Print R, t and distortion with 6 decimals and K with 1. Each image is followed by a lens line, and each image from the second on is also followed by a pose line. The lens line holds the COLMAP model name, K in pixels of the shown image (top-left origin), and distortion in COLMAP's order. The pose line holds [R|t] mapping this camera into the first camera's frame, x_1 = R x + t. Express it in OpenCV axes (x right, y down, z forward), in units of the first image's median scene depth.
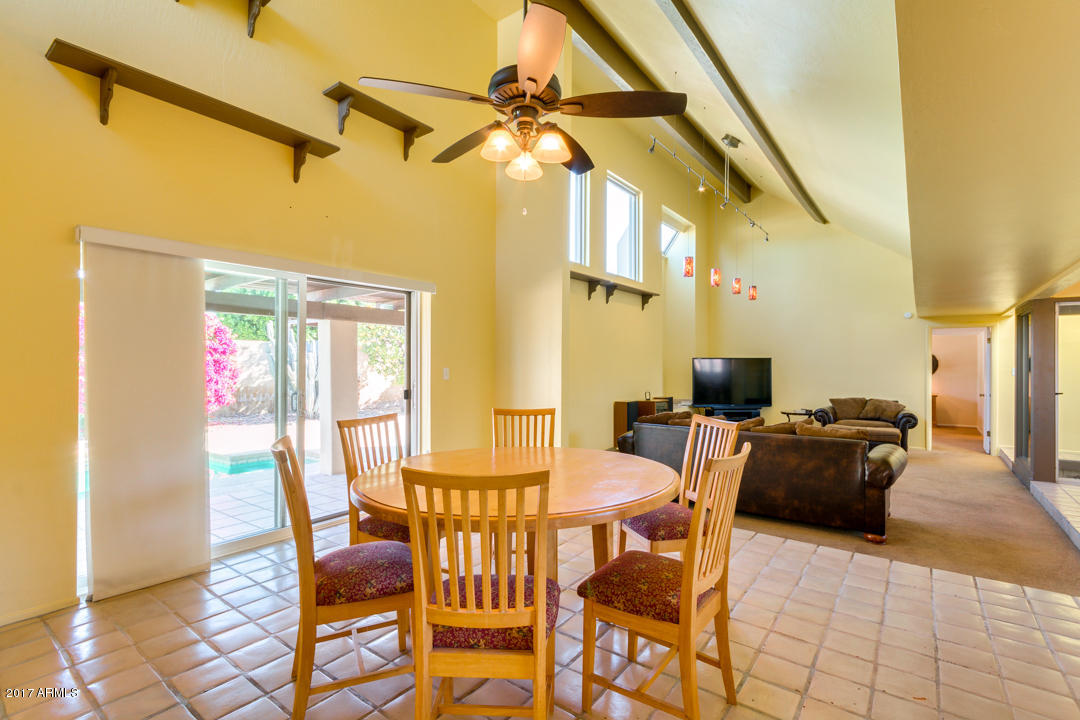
lens RADIAL K [[509.5, 0, 546.5], [0, 509.5, 361.8], [0, 0, 1]] dist [0.013197, -0.002395]
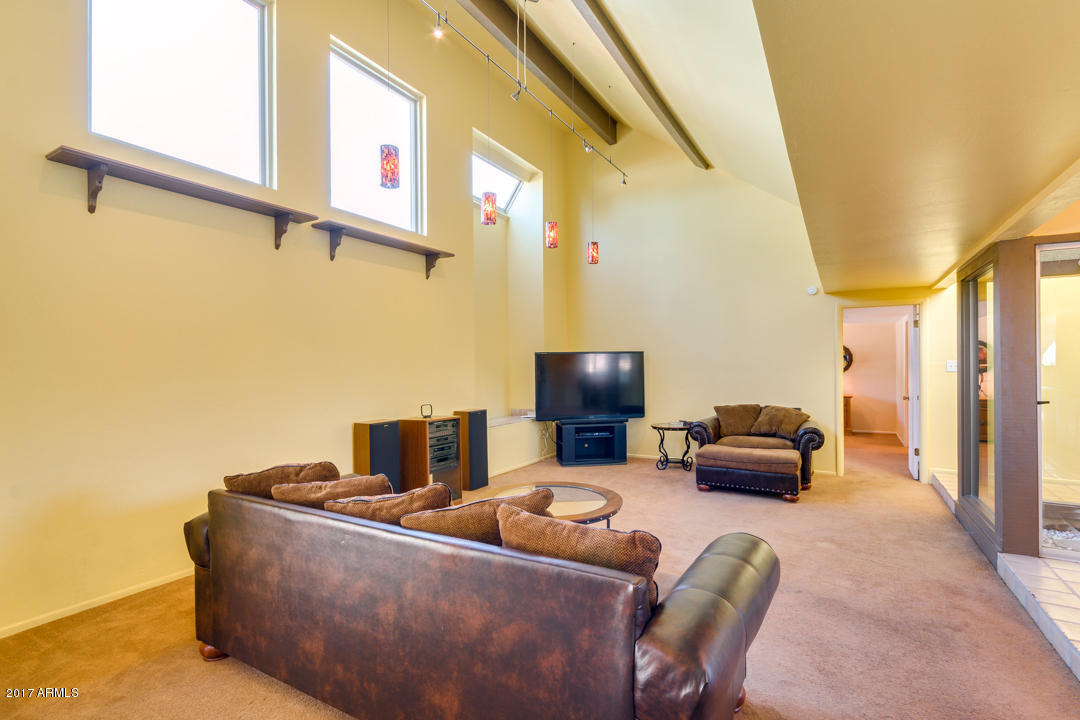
lens RADIAL K [[509.5, 0, 543.5], [0, 509.5, 362.4], [0, 0, 1]] dist [0.013197, -0.002395]
pose [[0.994435, -0.011788, 0.104695, 0.263560], [0.011814, 0.999930, 0.000371, 0.007212], [-0.104692, 0.000868, 0.994504, 0.336907]]
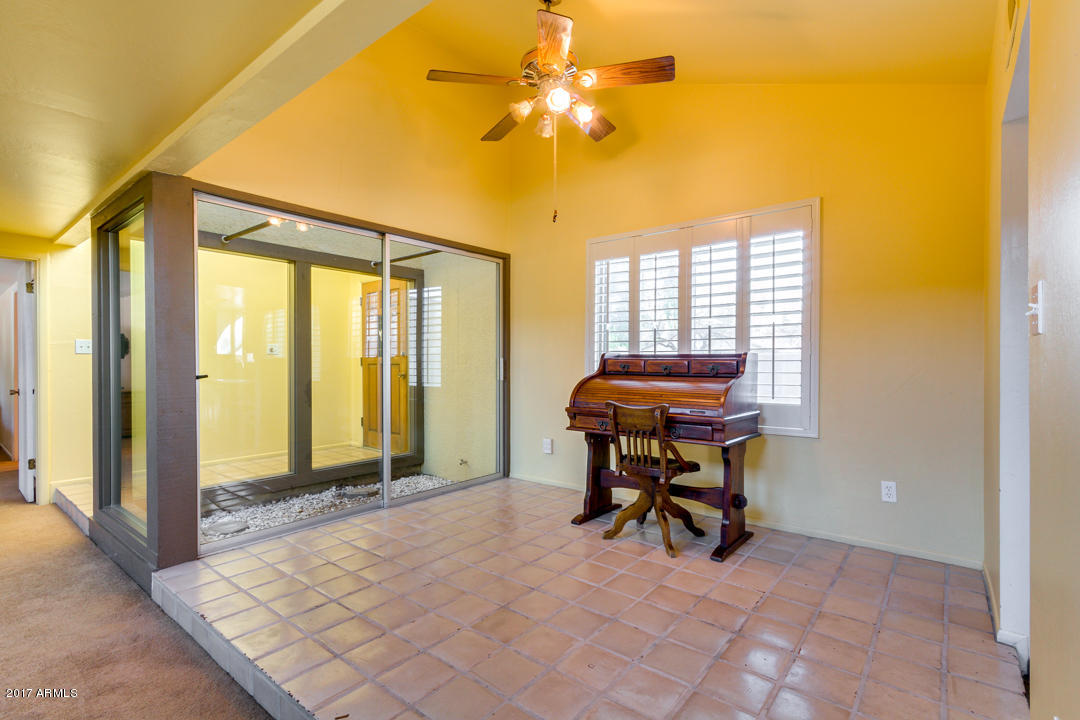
lens RADIAL K [[509.5, 0, 546.9], [0, 509.5, 363.8], [0, 0, 1]] dist [0.013197, -0.002395]
pose [[0.050631, -0.016538, 0.998580, 0.361621], [0.002085, 0.999862, 0.016453, 0.029368], [-0.998715, 0.001249, 0.050659, 0.446328]]
